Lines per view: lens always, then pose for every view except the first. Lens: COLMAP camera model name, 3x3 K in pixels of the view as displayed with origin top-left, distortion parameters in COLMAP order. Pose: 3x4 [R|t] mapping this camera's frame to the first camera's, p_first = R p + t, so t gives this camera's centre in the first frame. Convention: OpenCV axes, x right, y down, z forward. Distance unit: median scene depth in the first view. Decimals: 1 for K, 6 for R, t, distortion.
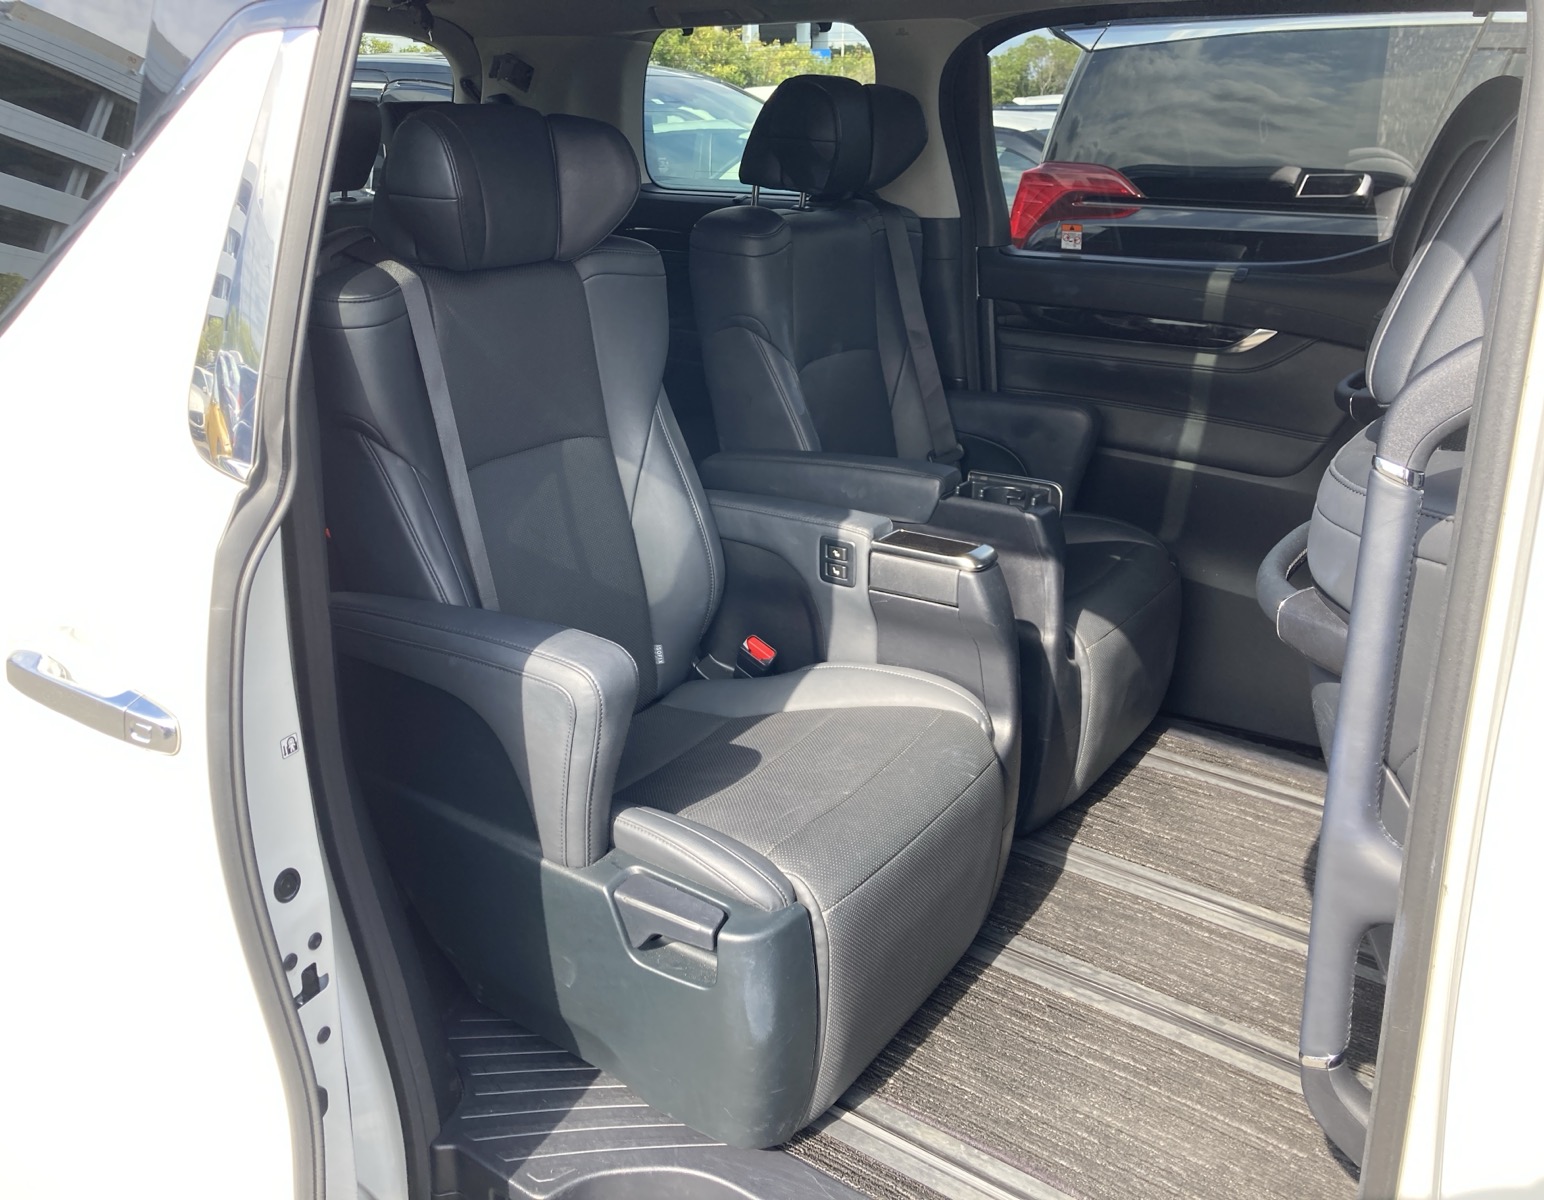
lens RADIAL K [[1324.4, 0, 783.6], [0, 1324.4, 583.5], [0, 0, 1]] dist [-0.041795, 0.099882]
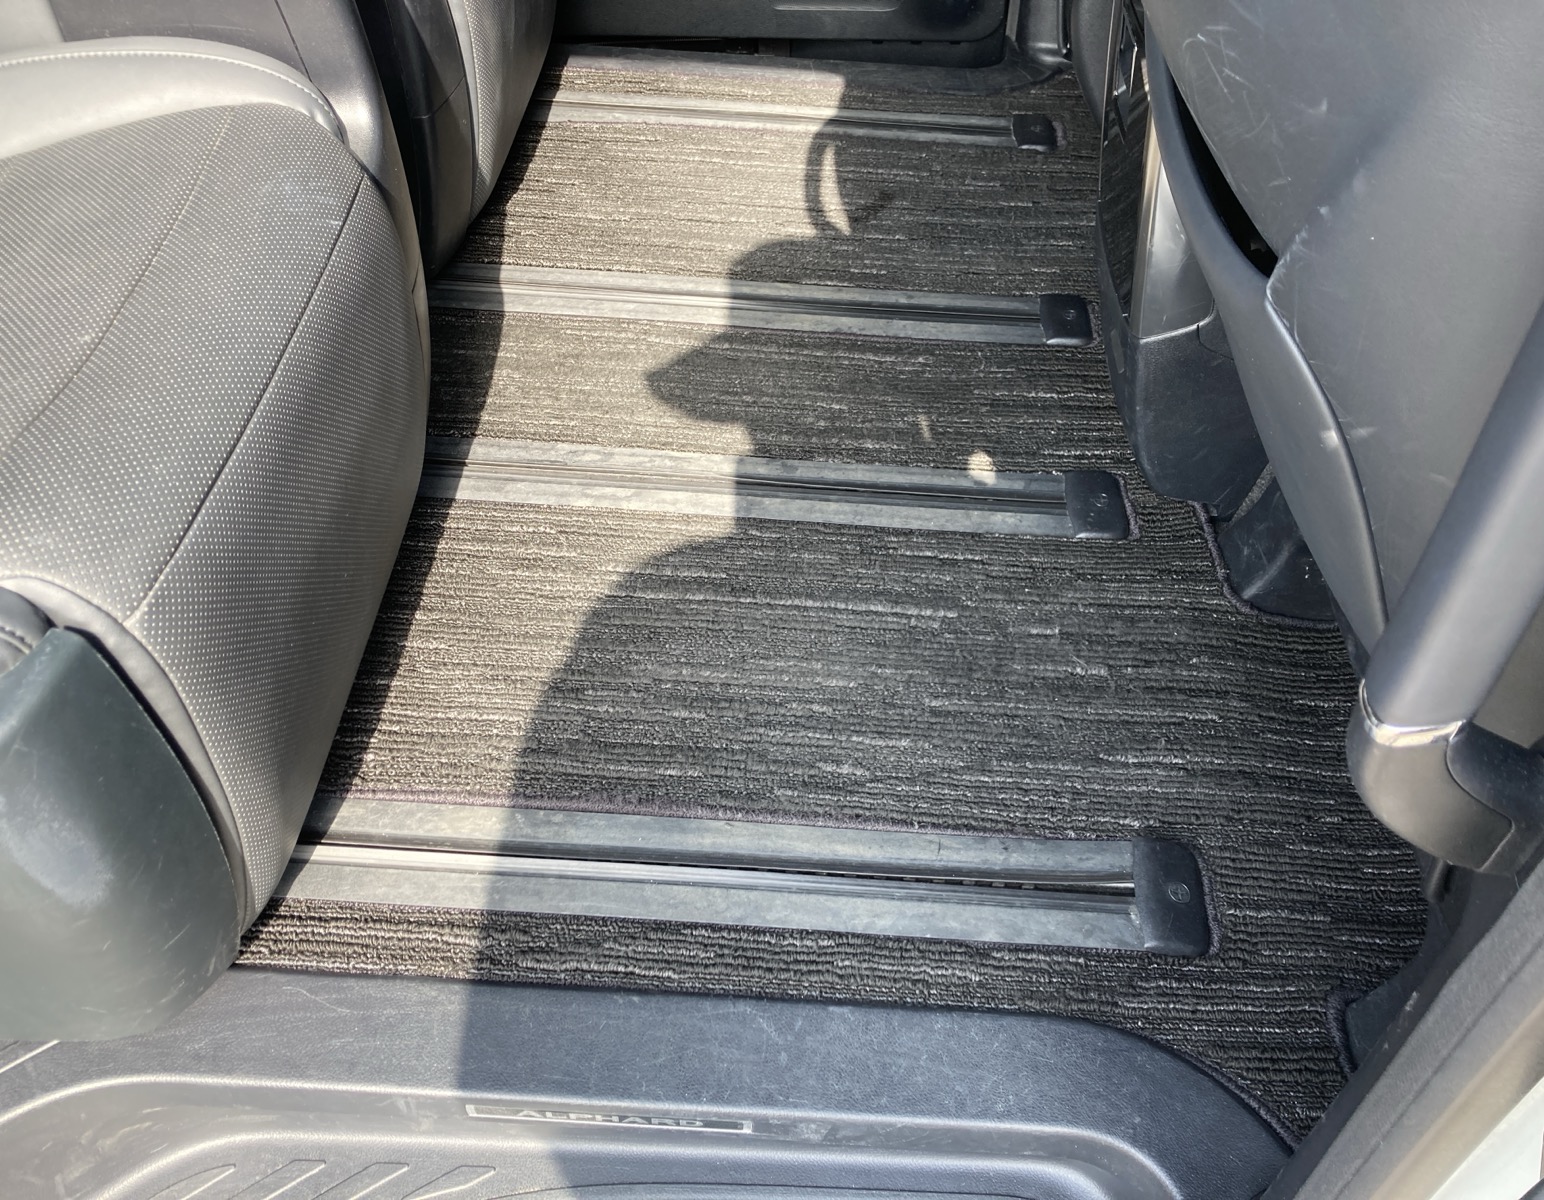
lens RADIAL K [[1411.3, 0, 810.3], [0, 1411.3, 598.0], [0, 0, 1]] dist [0.162128, -0.494732]
pose [[0.859785, -0.367885, 0.354161, 0.042161], [0.176491, 0.864878, 0.469933, 0.035383], [-0.479188, -0.341535, 0.808538, 0.335606]]
